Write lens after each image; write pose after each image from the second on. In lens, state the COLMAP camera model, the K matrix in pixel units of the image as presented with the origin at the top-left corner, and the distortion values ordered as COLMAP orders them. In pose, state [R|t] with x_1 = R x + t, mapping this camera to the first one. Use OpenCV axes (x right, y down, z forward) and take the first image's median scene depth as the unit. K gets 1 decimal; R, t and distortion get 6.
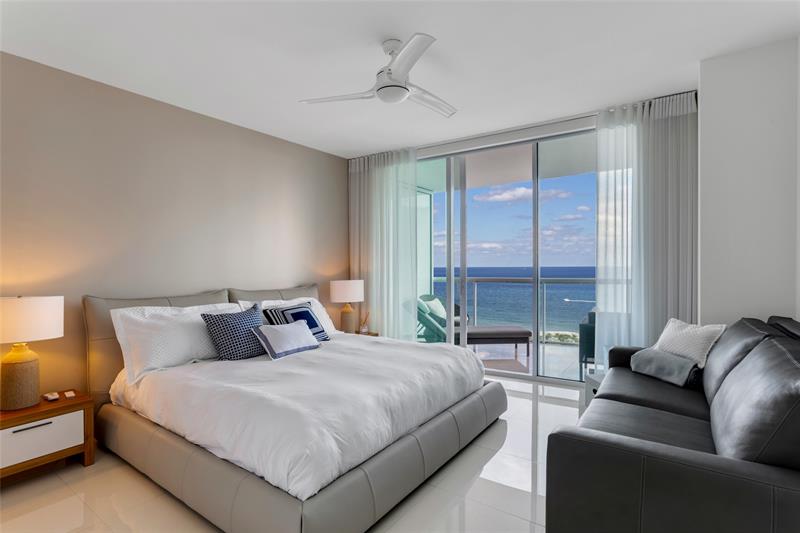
lens RADIAL K [[371.4, 0, 403.5], [0, 371.4, 268.9], [0, 0, 1]] dist [-0.031054, 0.000055]
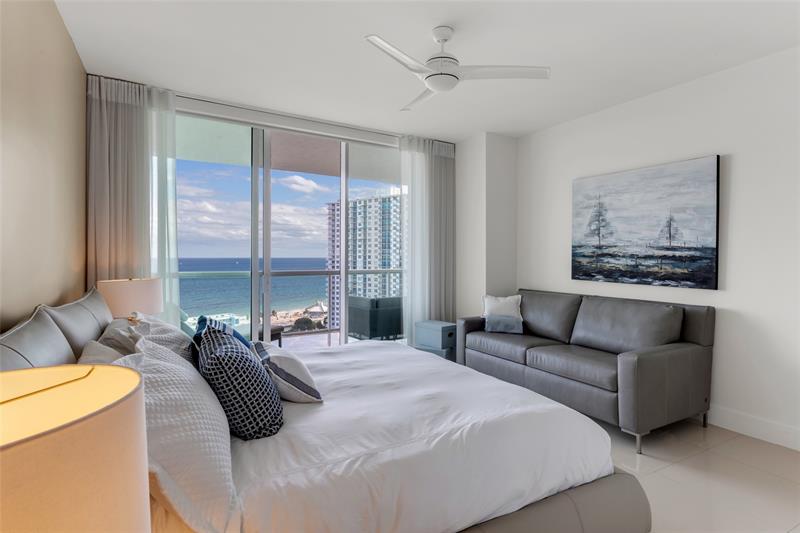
lens RADIAL K [[371.4, 0, 403.5], [0, 371.4, 268.9], [0, 0, 1]] dist [-0.031054, 0.000055]
pose [[0.500330, -0.009003, 0.865788, -0.593037], [-0.013554, 0.999742, 0.018229, 0.001571], [-0.865729, -0.020855, 0.500079, 0.388873]]
